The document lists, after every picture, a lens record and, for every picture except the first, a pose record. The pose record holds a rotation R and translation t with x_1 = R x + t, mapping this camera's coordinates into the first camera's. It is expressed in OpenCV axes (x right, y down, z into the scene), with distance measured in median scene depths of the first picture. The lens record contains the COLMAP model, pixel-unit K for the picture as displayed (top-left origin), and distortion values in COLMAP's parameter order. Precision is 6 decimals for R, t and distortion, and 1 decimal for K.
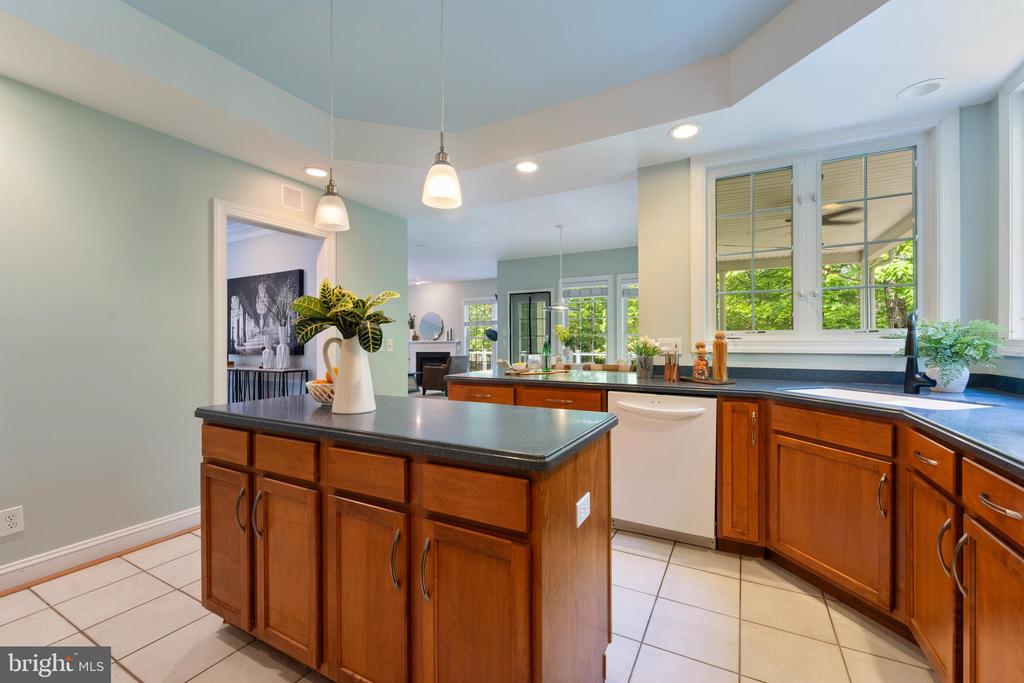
lens RADIAL K [[425.6, 0, 512.0], [0, 425.6, 341.5], [0, 0, 1]] dist [-0.000267, -0.000011]
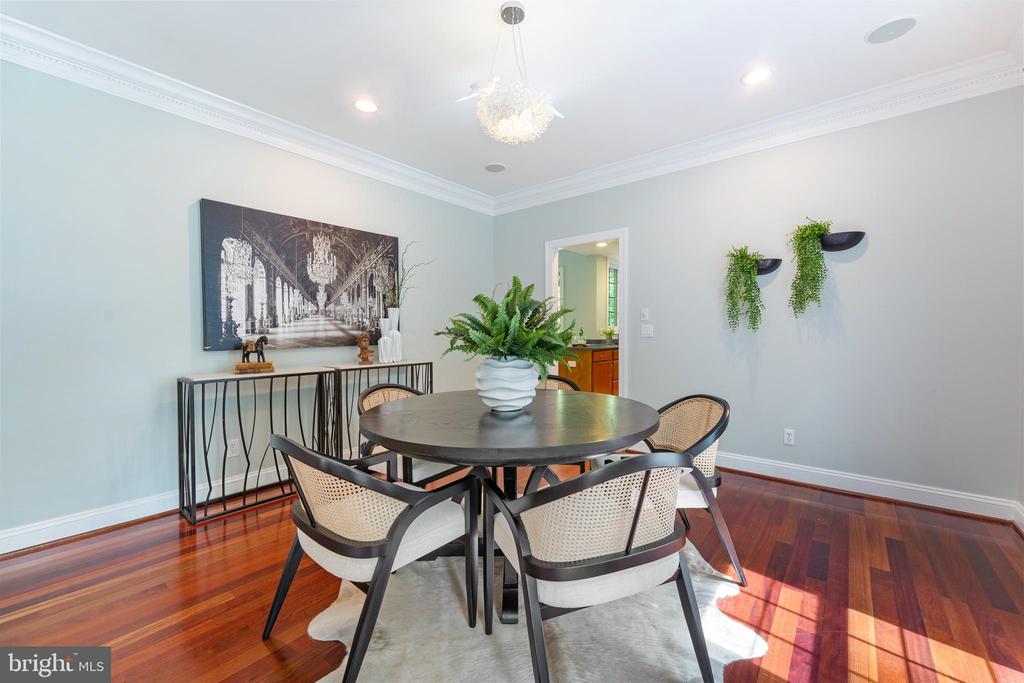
lens RADIAL K [[422.2, 0, 512.0], [0, 422.2, 341.5], [0, 0, 1]] dist [0.017162, 0.000011]
pose [[0.191532, -0.015411, 0.981365, -1.141473], [0.003764, 0.999881, 0.014967, 0.013974], [-0.981479, 0.000827, 0.191567, 0.580365]]
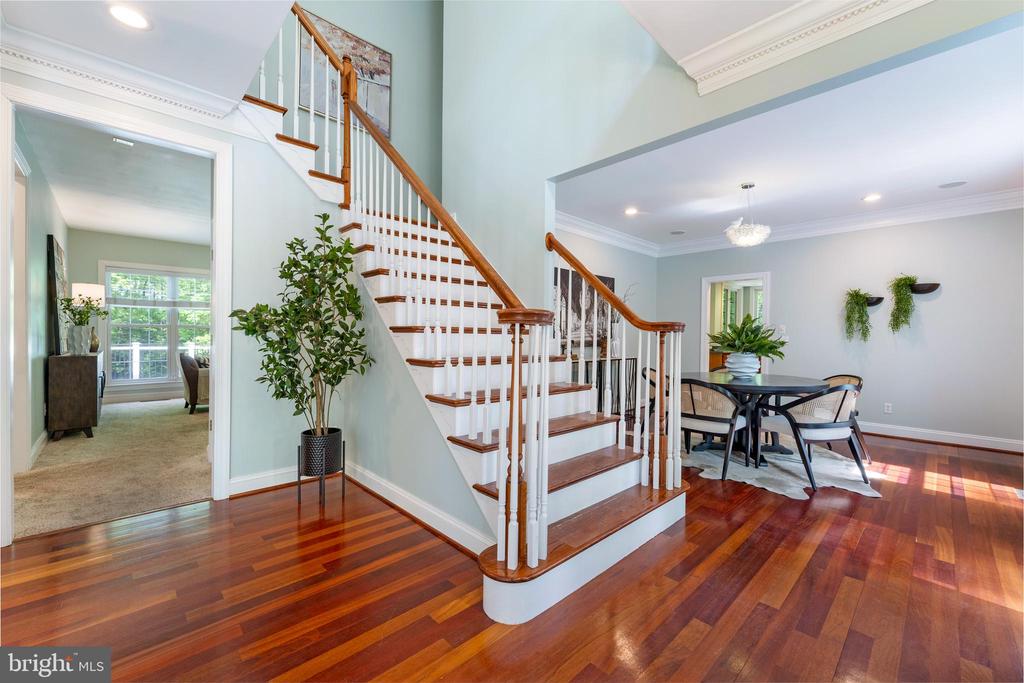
lens RADIAL K [[417.7, 0, 512.0], [0, 417.7, 341.5], [0, 0, 1]] dist [-0.000328, 0.000219]
pose [[0.308748, -0.001000, 0.951143, -1.634496], [-0.015476, 0.999862, 0.006075, 0.015538], [-0.951018, -0.016596, 0.308690, 0.827220]]
